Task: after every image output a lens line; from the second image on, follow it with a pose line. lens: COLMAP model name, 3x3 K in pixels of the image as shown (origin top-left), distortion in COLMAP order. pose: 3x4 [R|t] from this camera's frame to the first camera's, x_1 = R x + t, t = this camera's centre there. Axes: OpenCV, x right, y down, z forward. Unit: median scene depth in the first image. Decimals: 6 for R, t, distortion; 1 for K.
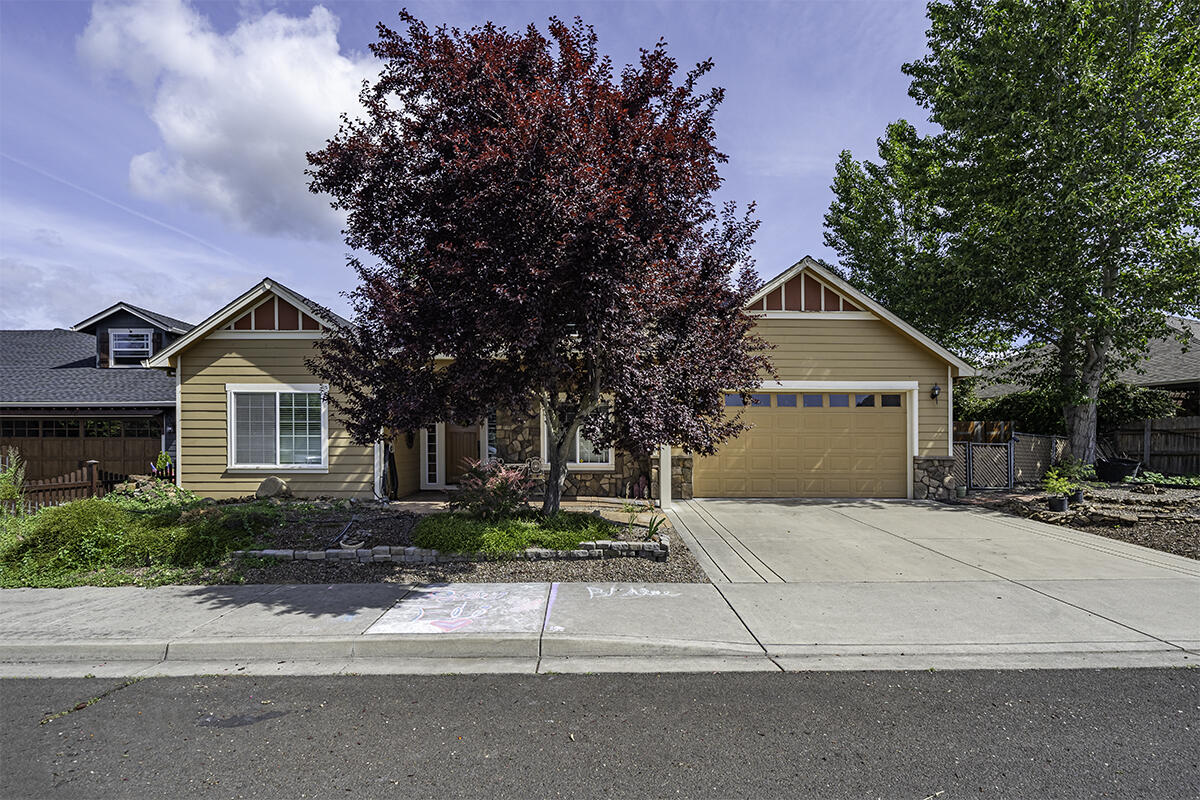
lens RADIAL K [[554.2, 0, 600.1], [0, 554.2, 407.9], [0, 0, 1]] dist [0.000709, -0.000079]
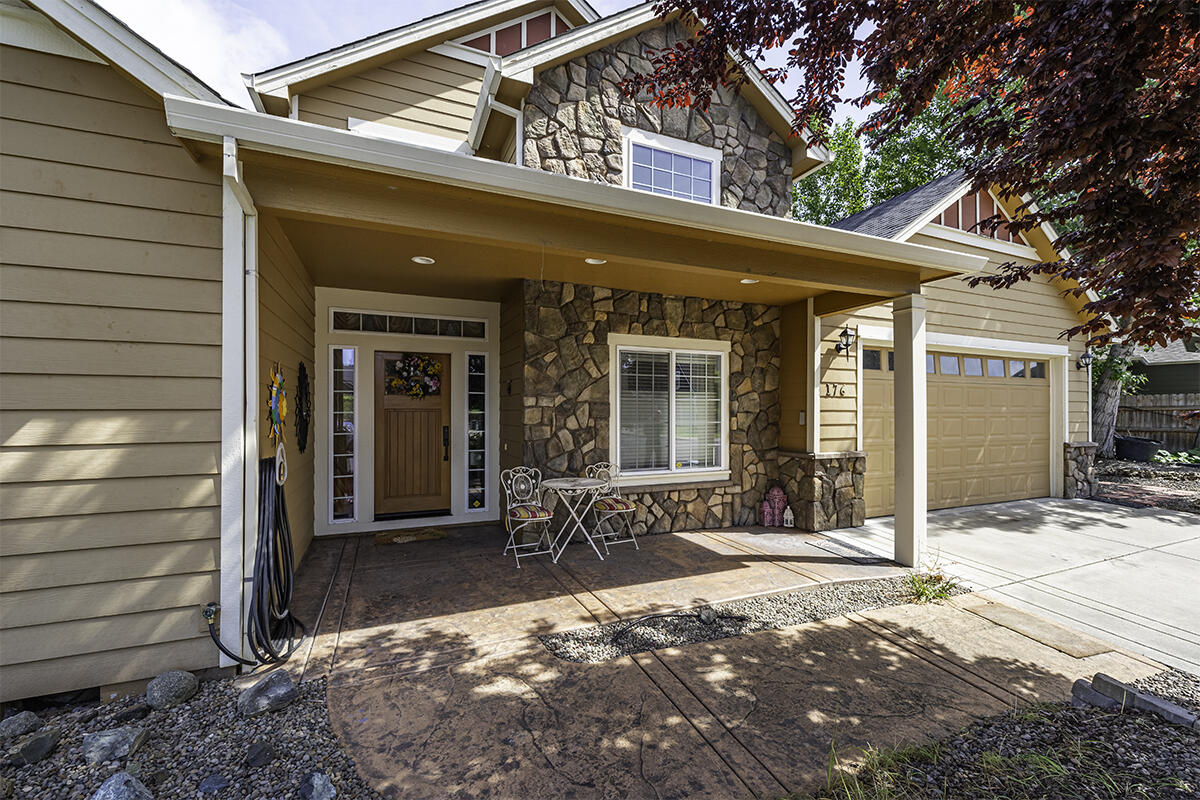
lens RADIAL K [[481.2, 0, 608.5], [0, 481.2, 377.2], [0, 0, 1]] dist [-0.002829, -0.000117]
pose [[0.925482, 0.026373, 0.377873, -0.274696], [-0.028603, 0.999591, 0.000289, 0.012598], [-0.377711, -0.011076, 0.925857, 0.598632]]
